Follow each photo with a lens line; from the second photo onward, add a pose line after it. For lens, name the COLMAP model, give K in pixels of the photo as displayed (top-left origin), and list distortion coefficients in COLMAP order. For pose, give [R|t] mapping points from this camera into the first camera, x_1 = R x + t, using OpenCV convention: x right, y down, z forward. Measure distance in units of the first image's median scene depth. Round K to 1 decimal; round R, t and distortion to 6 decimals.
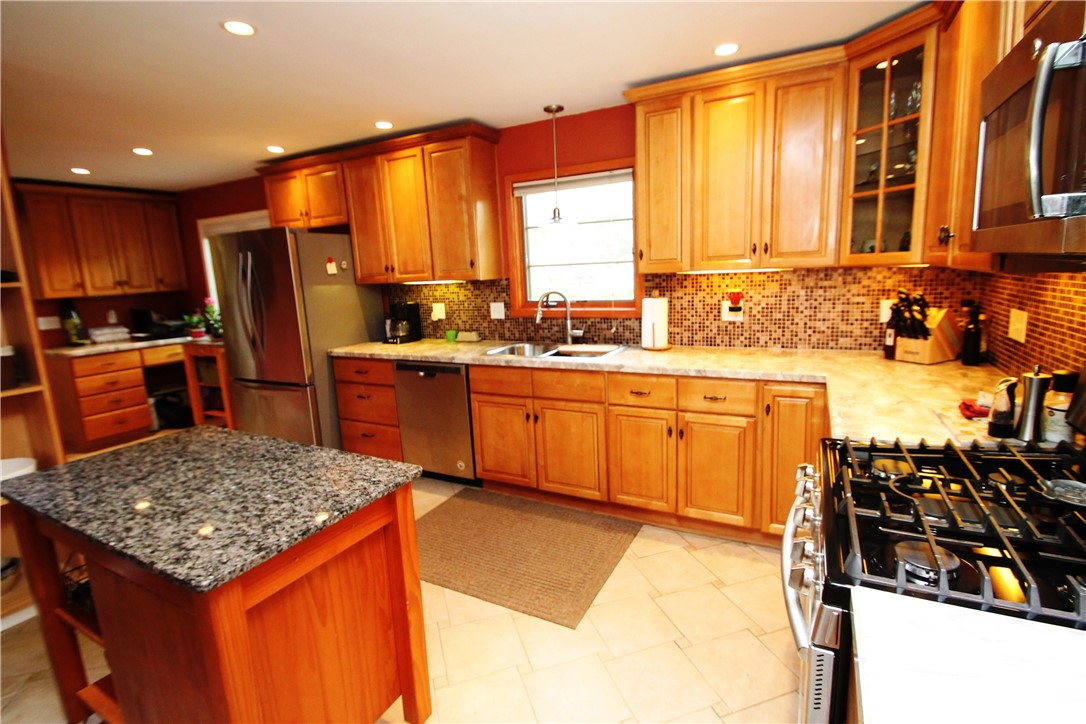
lens RADIAL K [[512.8, 0, 547.2], [0, 512.8, 356.4], [0, 0, 1]] dist [0.008127, -0.012814]
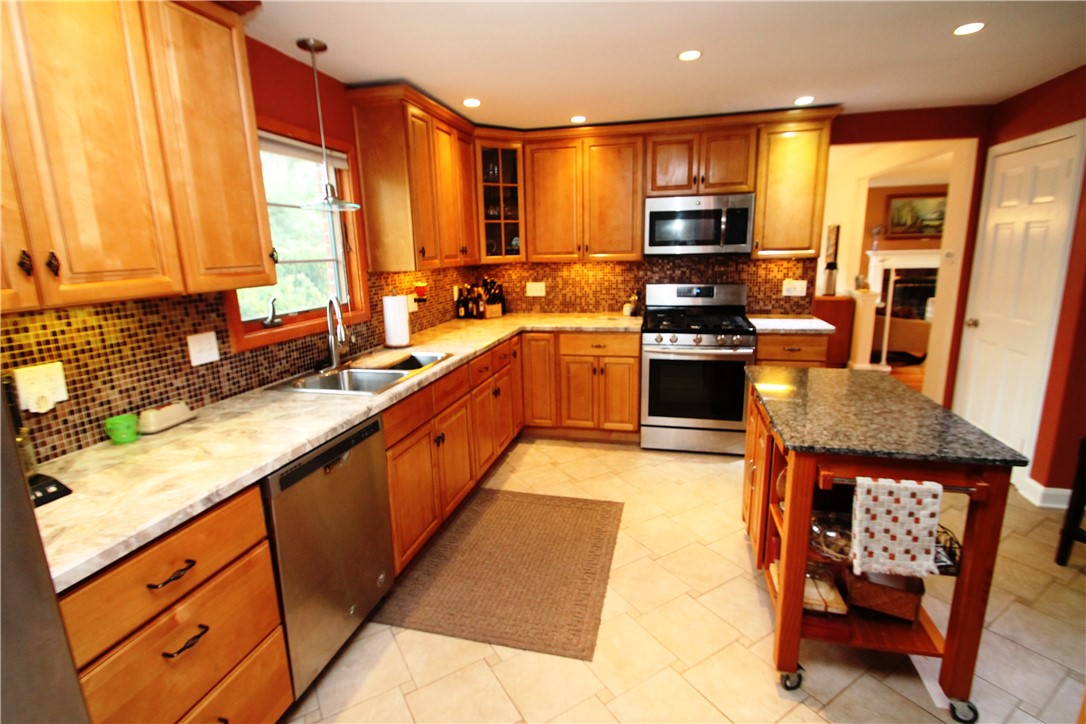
lens RADIAL K [[510.4, 0, 547.9], [0, 510.4, 352.8], [0, 0, 1]] dist [0.002769, -0.013218]
pose [[-0.233829, -0.146258, 0.961214, -0.800515], [0.199880, 0.960274, 0.194738, -0.135915], [-0.951510, 0.237663, -0.195306, 0.901596]]
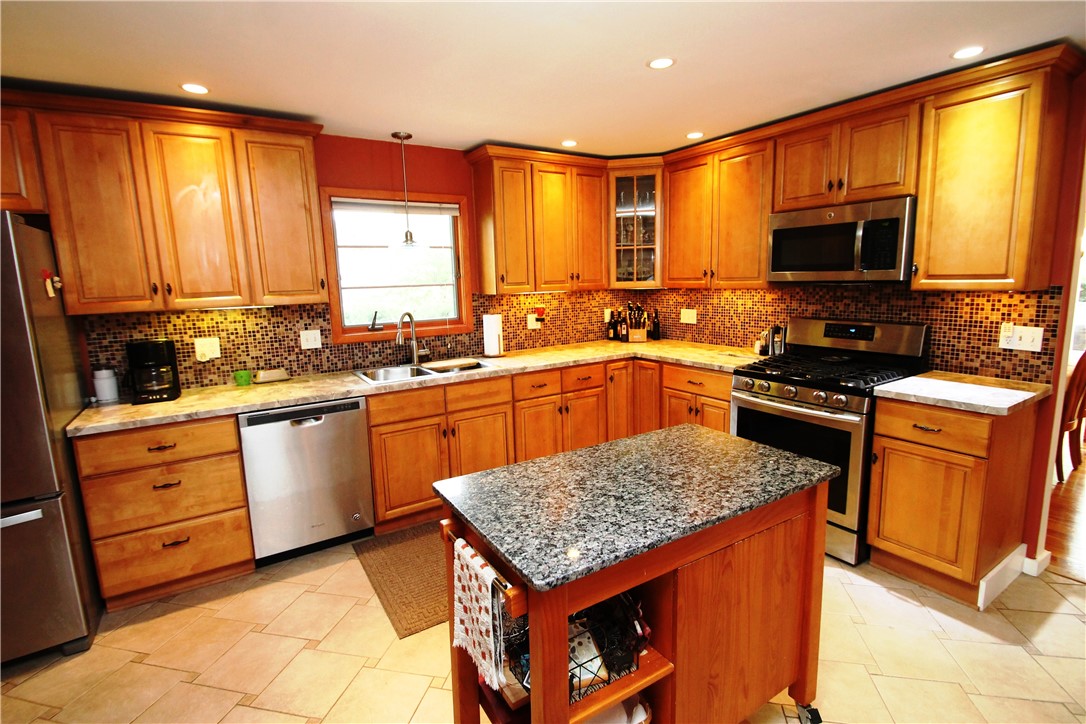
lens RADIAL K [[512.8, 0, 547.2], [0, 512.8, 356.4], [0, 0, 1]] dist [0.008127, -0.012814]
pose [[0.497021, -0.103574, 0.861535, -0.752510], [0.153280, 0.987718, 0.030316, -0.031257], [-0.854093, 0.116989, 0.506792, 0.274821]]
